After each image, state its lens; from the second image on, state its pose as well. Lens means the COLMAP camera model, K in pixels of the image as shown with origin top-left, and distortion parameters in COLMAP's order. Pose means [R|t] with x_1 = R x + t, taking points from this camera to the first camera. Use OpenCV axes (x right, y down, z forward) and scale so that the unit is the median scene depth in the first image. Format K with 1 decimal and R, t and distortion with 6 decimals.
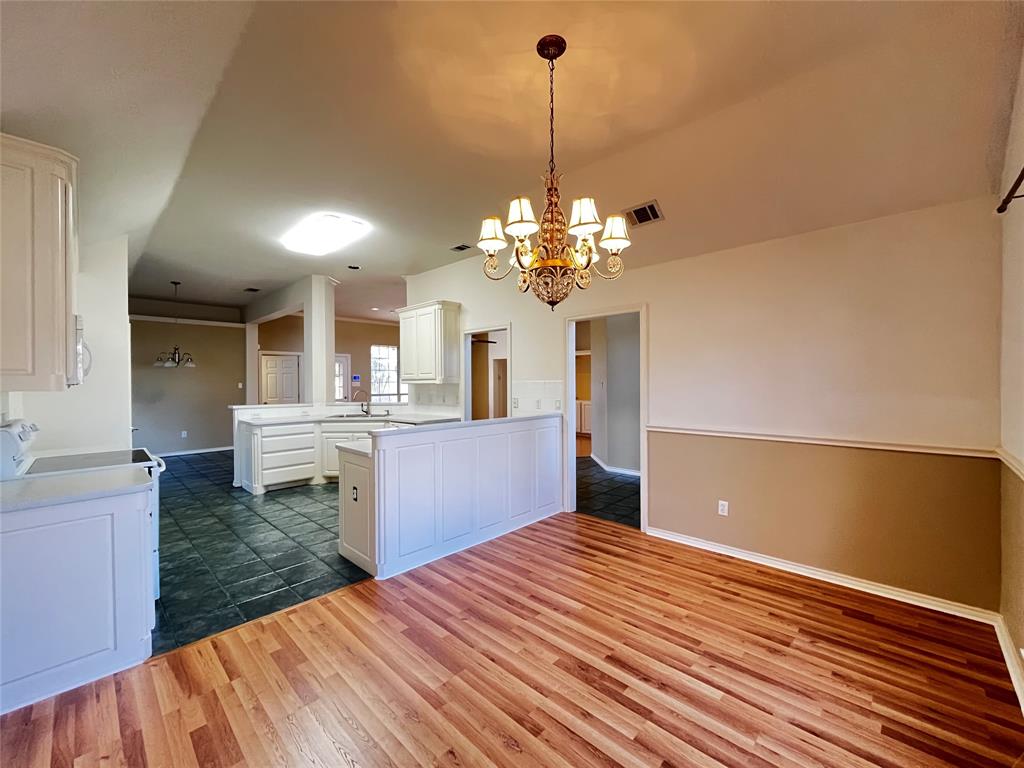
lens RADIAL K [[410.6, 0, 511.9], [0, 410.6, 385.1], [0, 0, 1]] dist [0.001798, 0.000010]
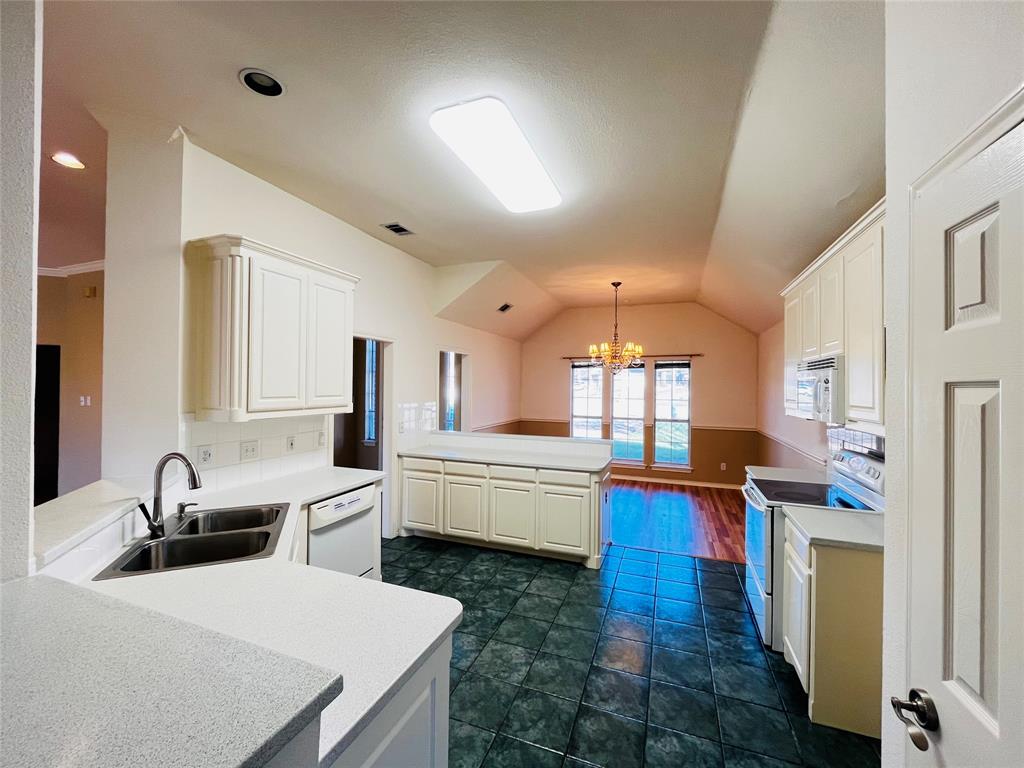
lens RADIAL K [[410.6, 0, 513.4], [0, 410.6, 382.7], [0, 0, 1]] dist [0.001798, 0.000010]
pose [[-0.379408, 0.005562, 0.925213, -1.906800], [-0.004984, 0.999955, -0.008055, -0.092104], [-0.925216, -0.007667, -0.379363, 2.323549]]
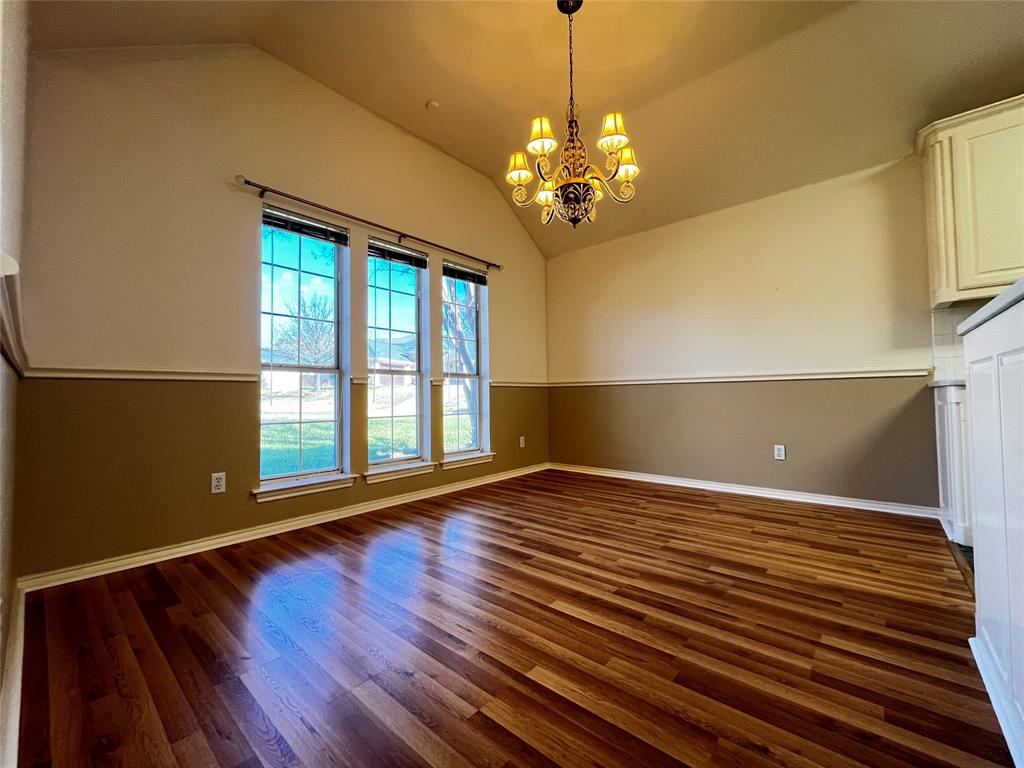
lens RADIAL K [[410.6, 0, 516.3], [0, 410.6, 385.0], [0, 0, 1]] dist [0.001798, 0.000010]
pose [[-0.998136, 0.012852, -0.059661, 0.287086], [0.013958, 0.999738, -0.018164, 0.224557], [0.059411, -0.018963, -0.998053, 1.793407]]
